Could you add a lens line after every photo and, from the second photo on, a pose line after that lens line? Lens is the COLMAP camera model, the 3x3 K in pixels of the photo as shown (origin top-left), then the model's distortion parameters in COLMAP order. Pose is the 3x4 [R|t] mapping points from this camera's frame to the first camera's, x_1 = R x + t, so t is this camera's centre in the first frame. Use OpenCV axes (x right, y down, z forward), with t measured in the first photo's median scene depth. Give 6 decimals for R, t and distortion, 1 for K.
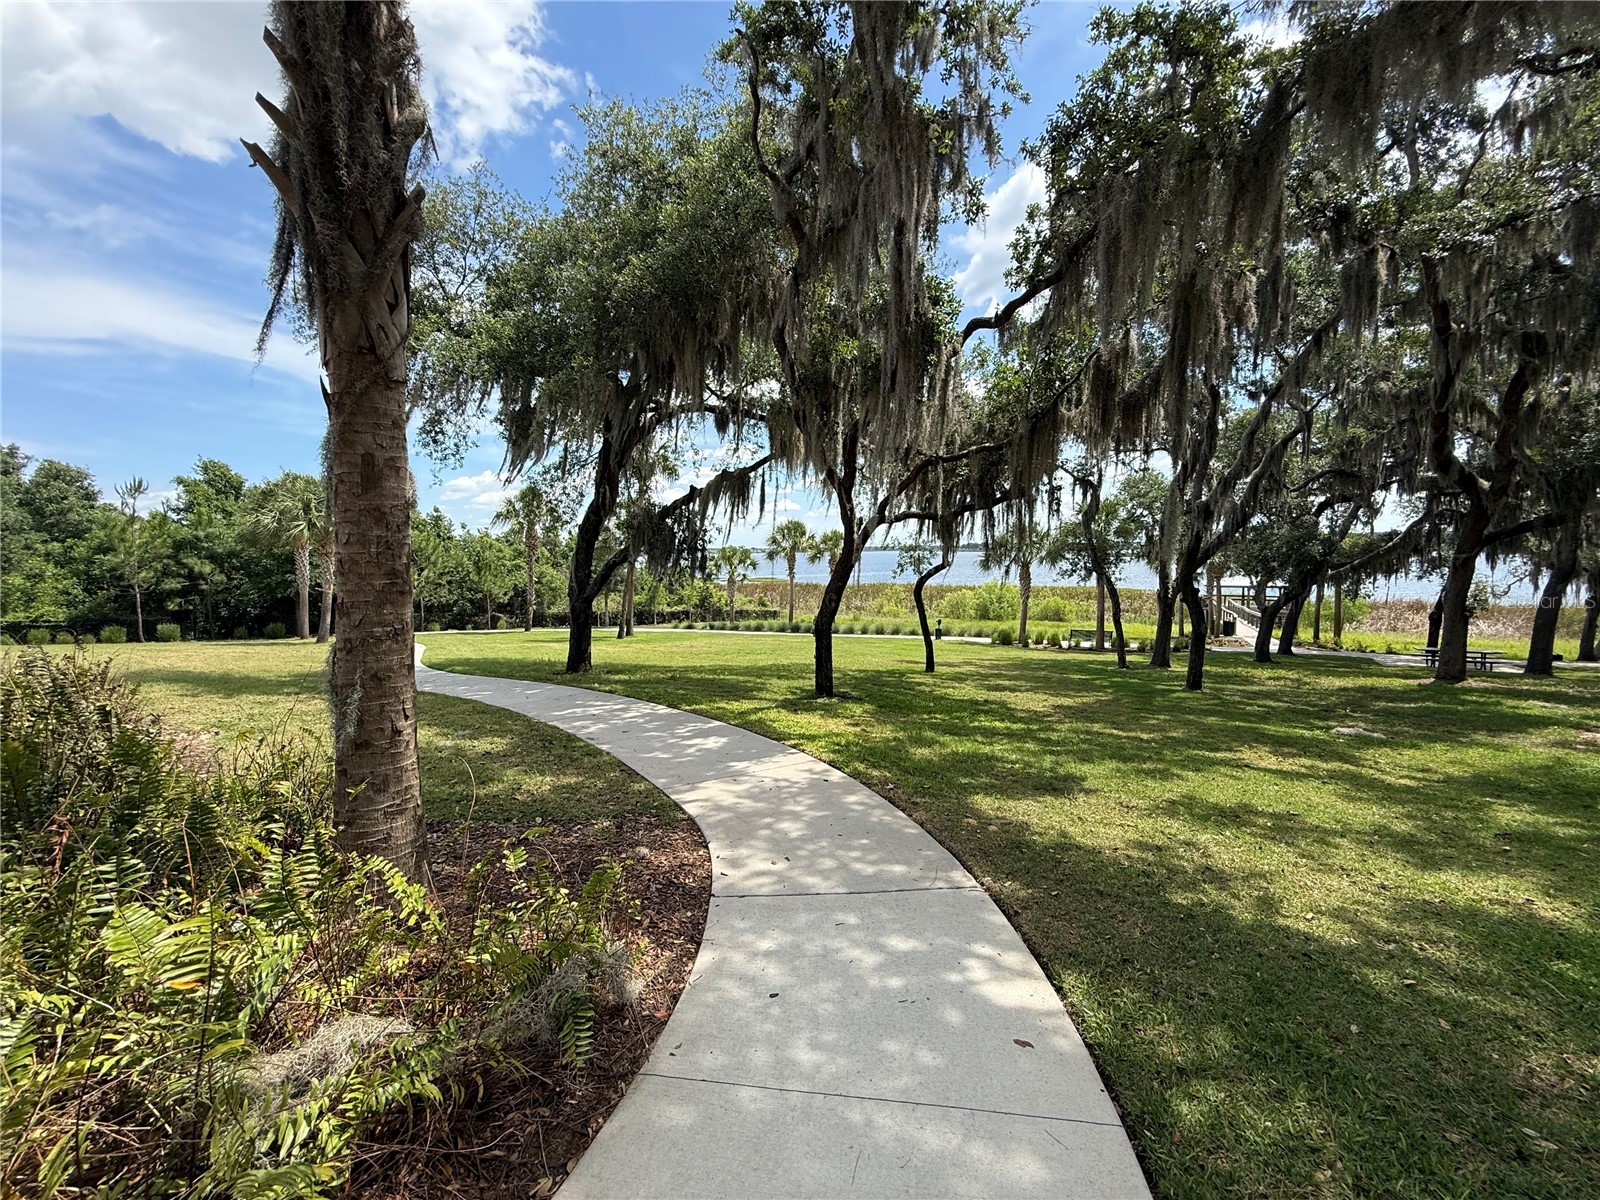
lens RADIAL K [[642.7, 0, 796.5], [0, 642.7, 601.9], [0, 0, 1]] dist [0.002505, -0.000254]
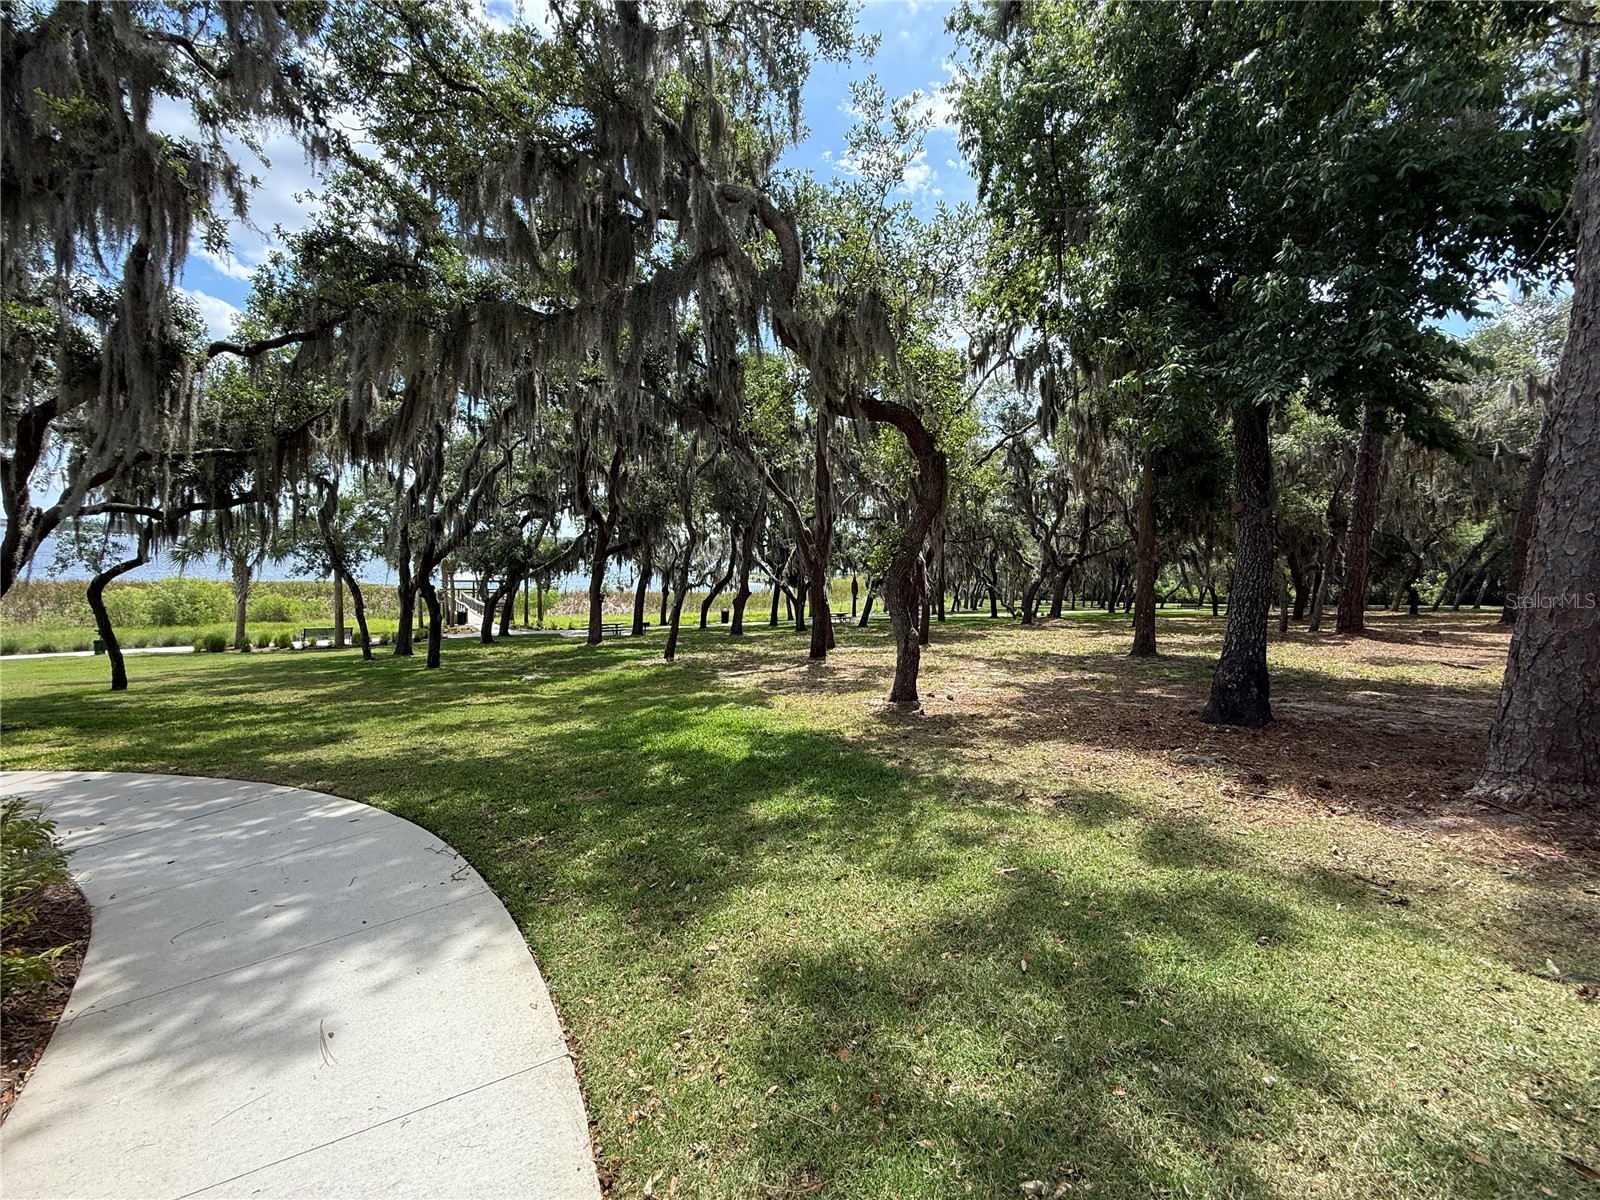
lens RADIAL K [[642.7, 0, 797.7], [0, 642.7, 600.6], [0, 0, 1]] dist [0.002505, -0.000254]
pose [[0.478944, -0.033025, 0.877224, -0.080054], [0.026472, 0.999381, 0.023170, -0.001171], [-0.877446, 0.012125, 0.479522, -0.131520]]
